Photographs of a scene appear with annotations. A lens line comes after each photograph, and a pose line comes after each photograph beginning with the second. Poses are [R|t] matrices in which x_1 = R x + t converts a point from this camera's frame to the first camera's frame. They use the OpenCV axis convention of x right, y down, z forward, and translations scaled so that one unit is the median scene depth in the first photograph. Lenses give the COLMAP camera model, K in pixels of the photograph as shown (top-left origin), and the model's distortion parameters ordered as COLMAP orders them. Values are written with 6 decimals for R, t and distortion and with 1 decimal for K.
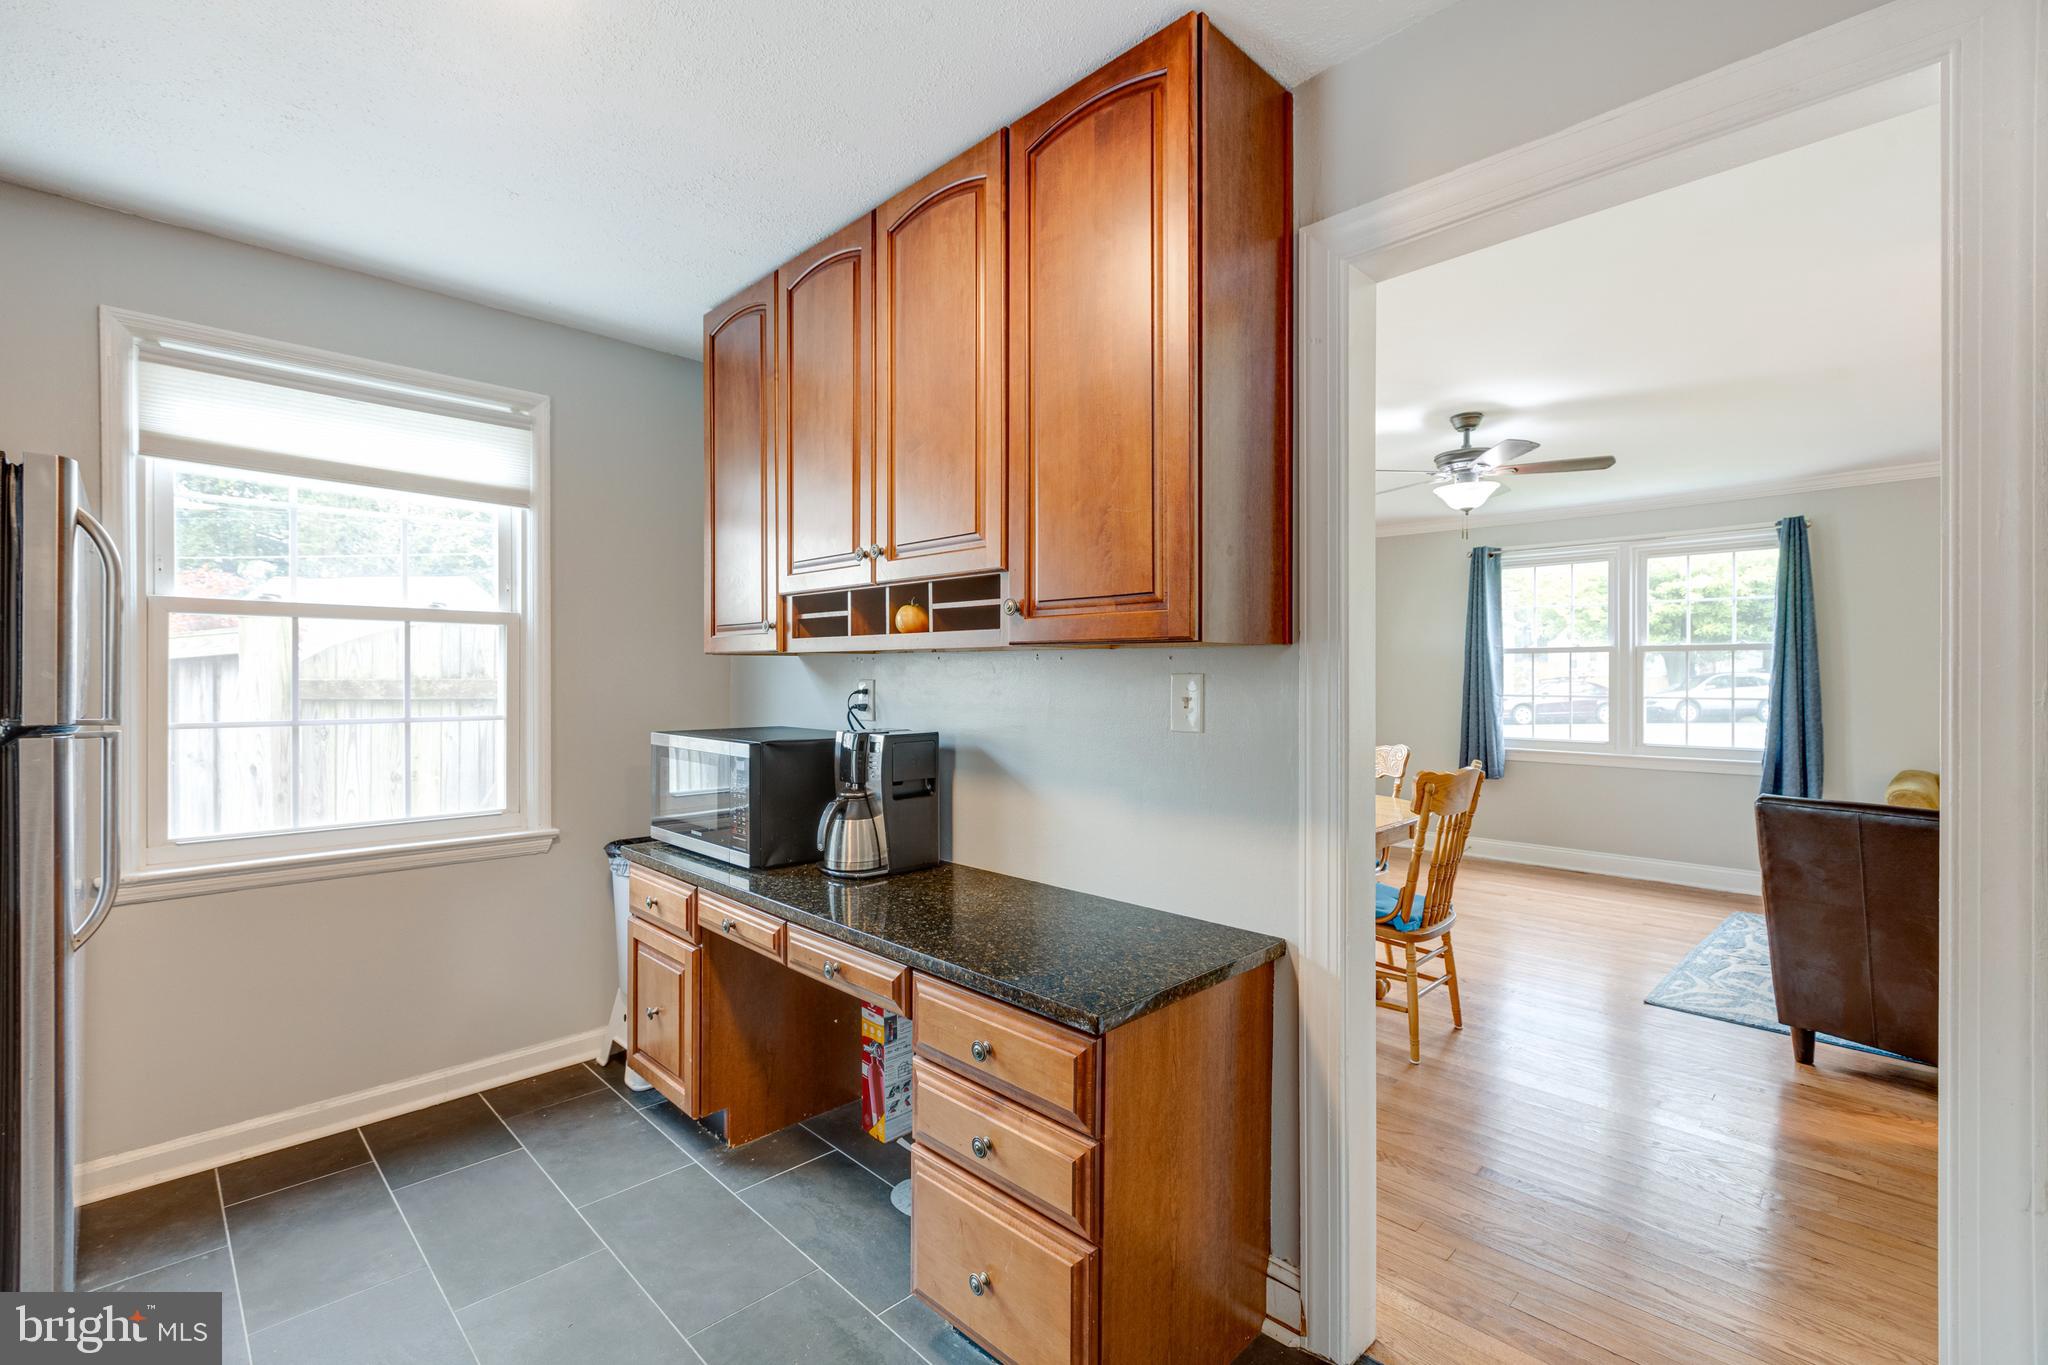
lens RADIAL K [[905.4, 0, 1027.7], [0, 905.4, 678.6], [0, 0, 1]] dist [0.003313, -0.001688]
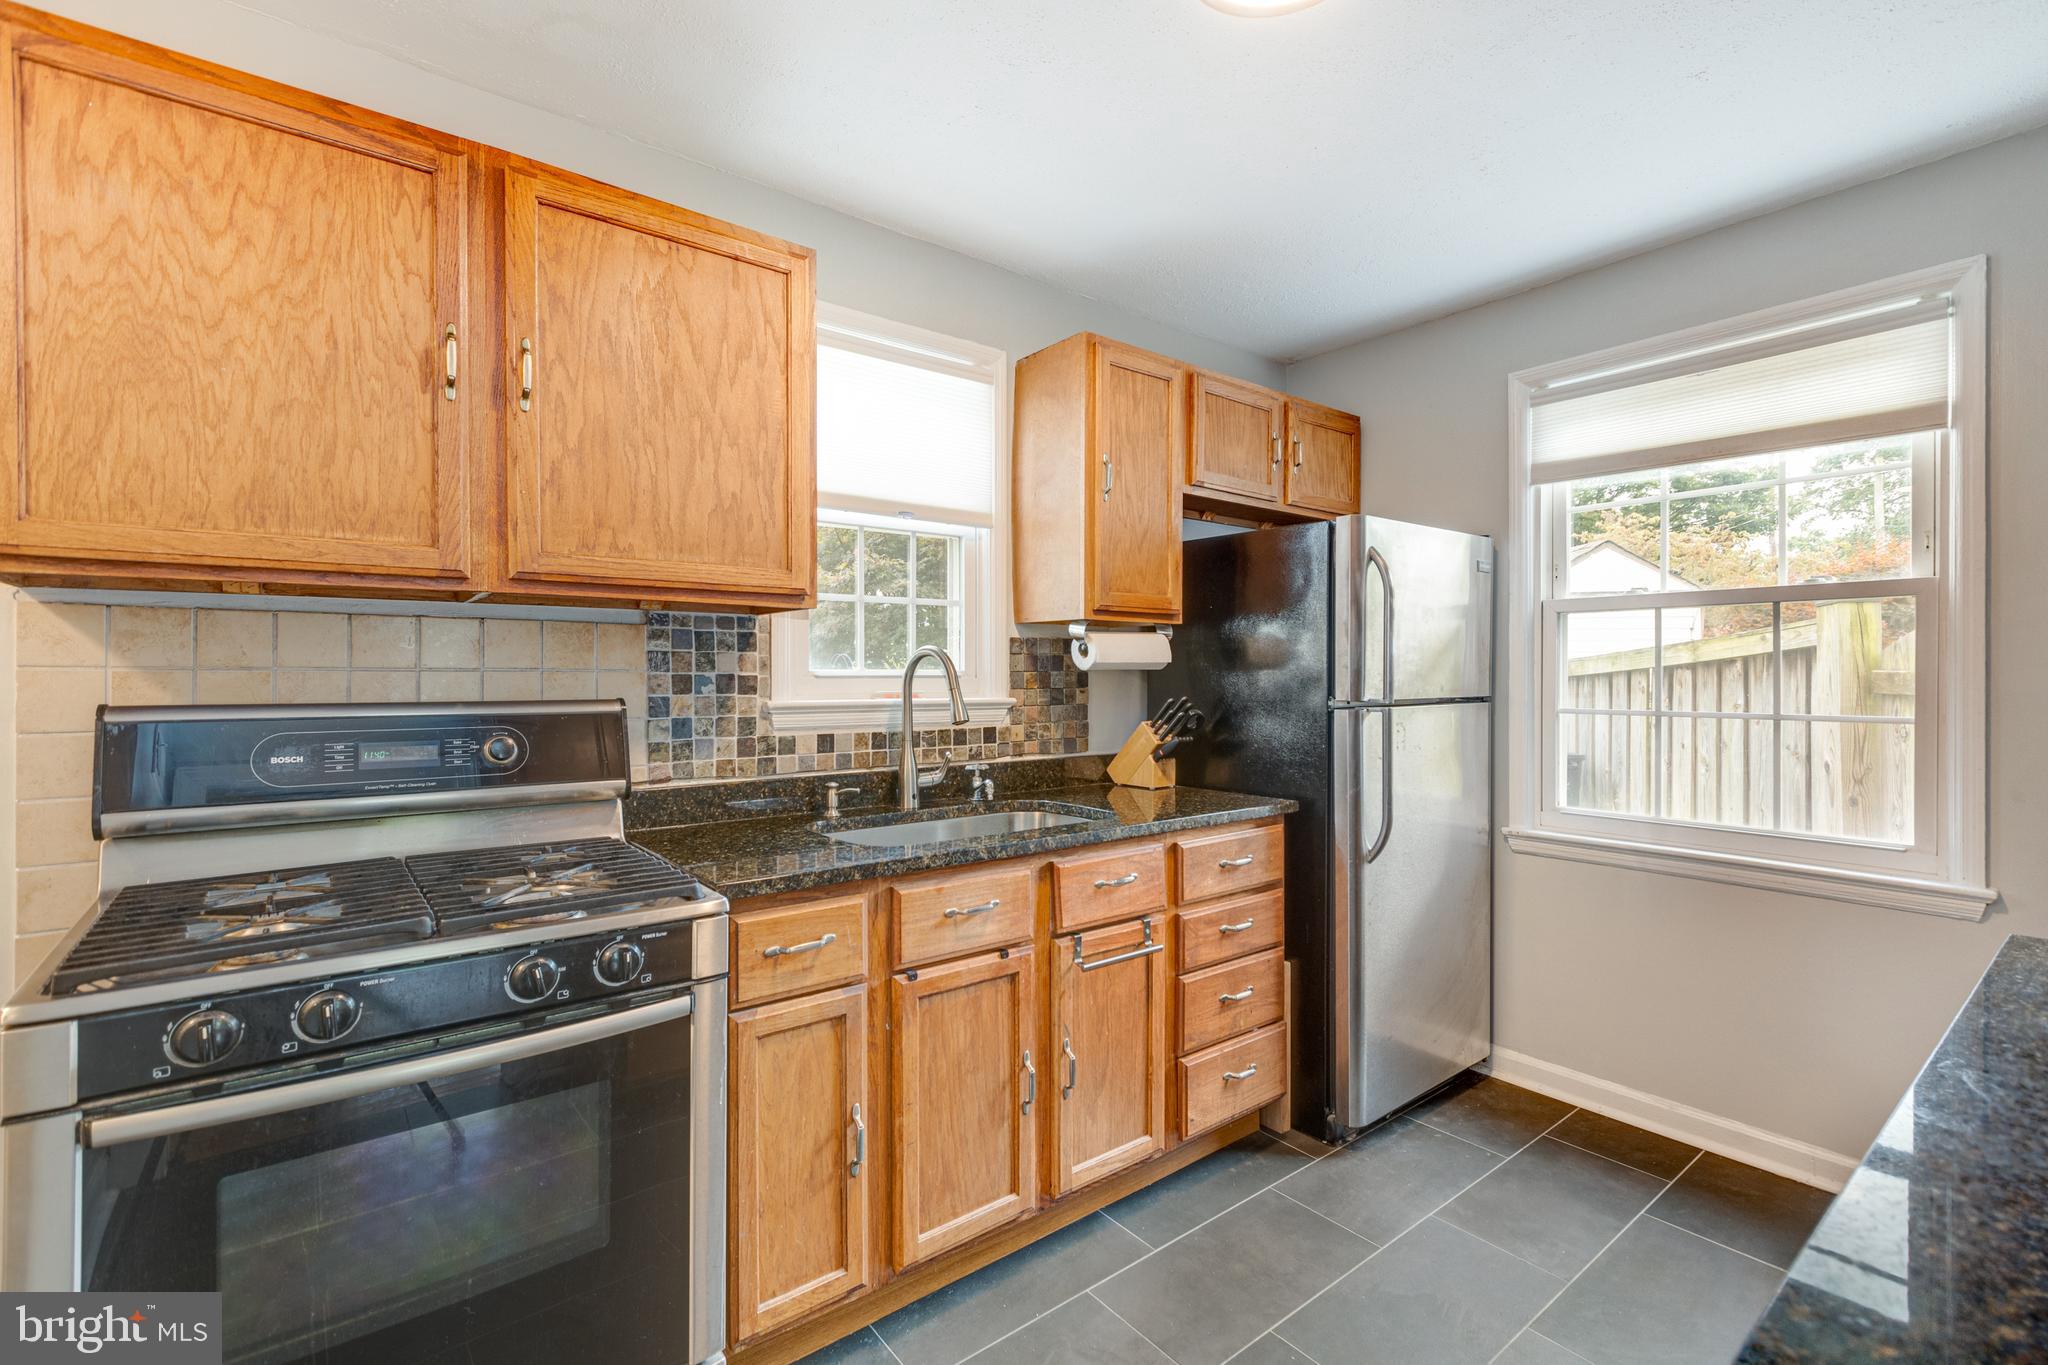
lens RADIAL K [[905.4, 0, 1026.5], [0, 905.4, 679.5], [0, 0, 1]] dist [0.003313, -0.001688]
pose [[-0.121085, 0.006604, -0.992620, 0.278023], [-0.000510, 0.999977, 0.006716, 0.004708], [0.992642, 0.001319, -0.121079, 0.431207]]
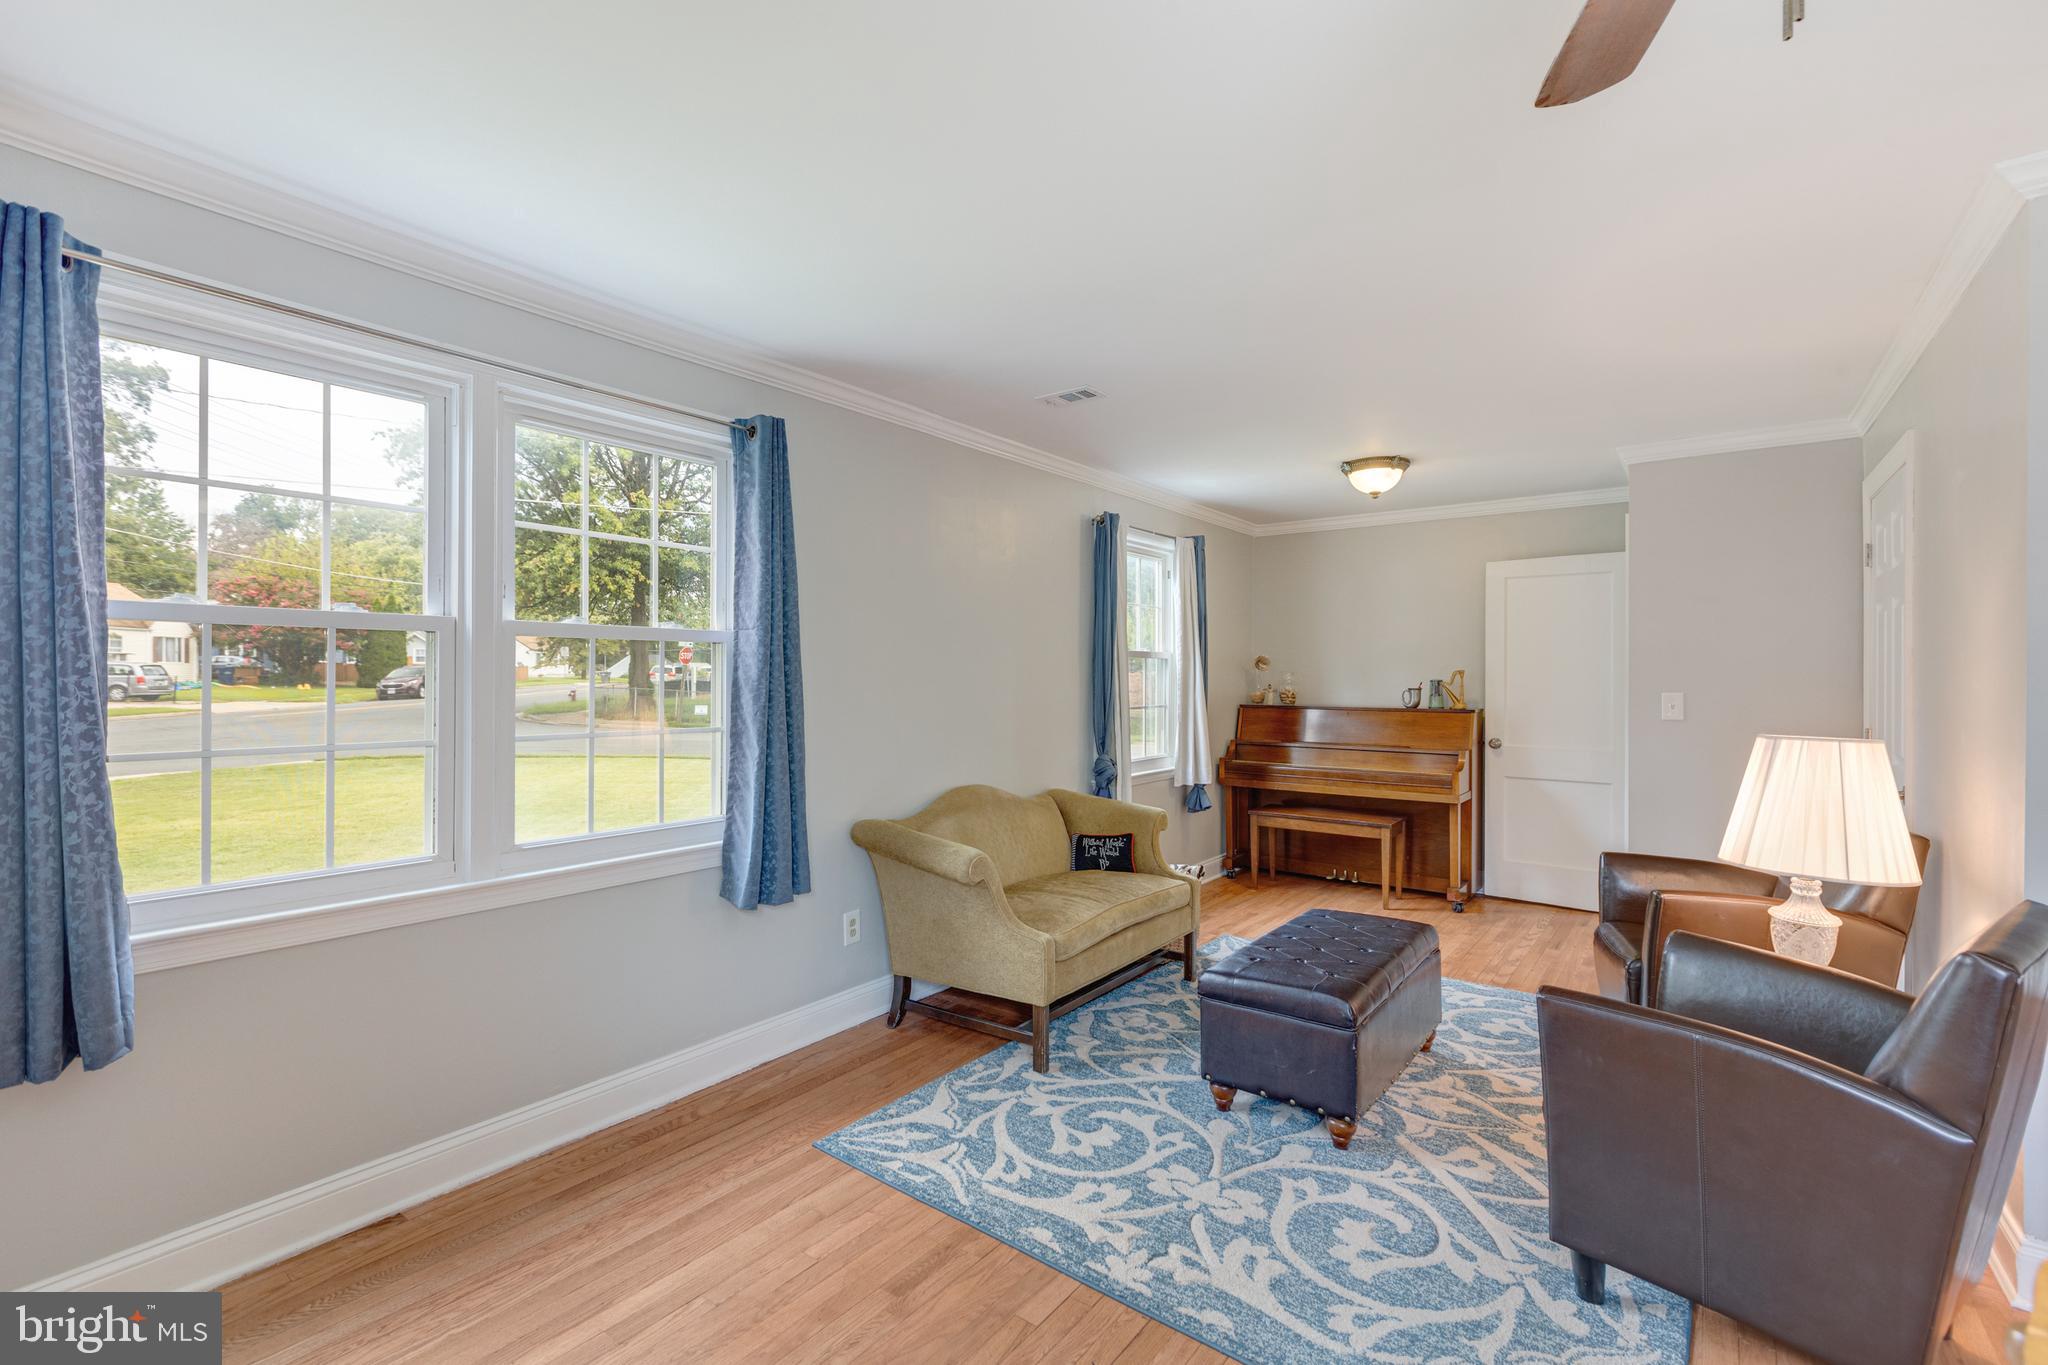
lens RADIAL K [[905.4, 0, 1028.0], [0, 905.4, 681.3], [0, 0, 1]] dist [0.003313, -0.001688]
pose [[-0.141554, -0.004144, 0.989922, 0.494631], [-0.001436, 0.999991, 0.003981, -0.020737], [-0.989930, -0.000858, -0.141559, 1.891797]]
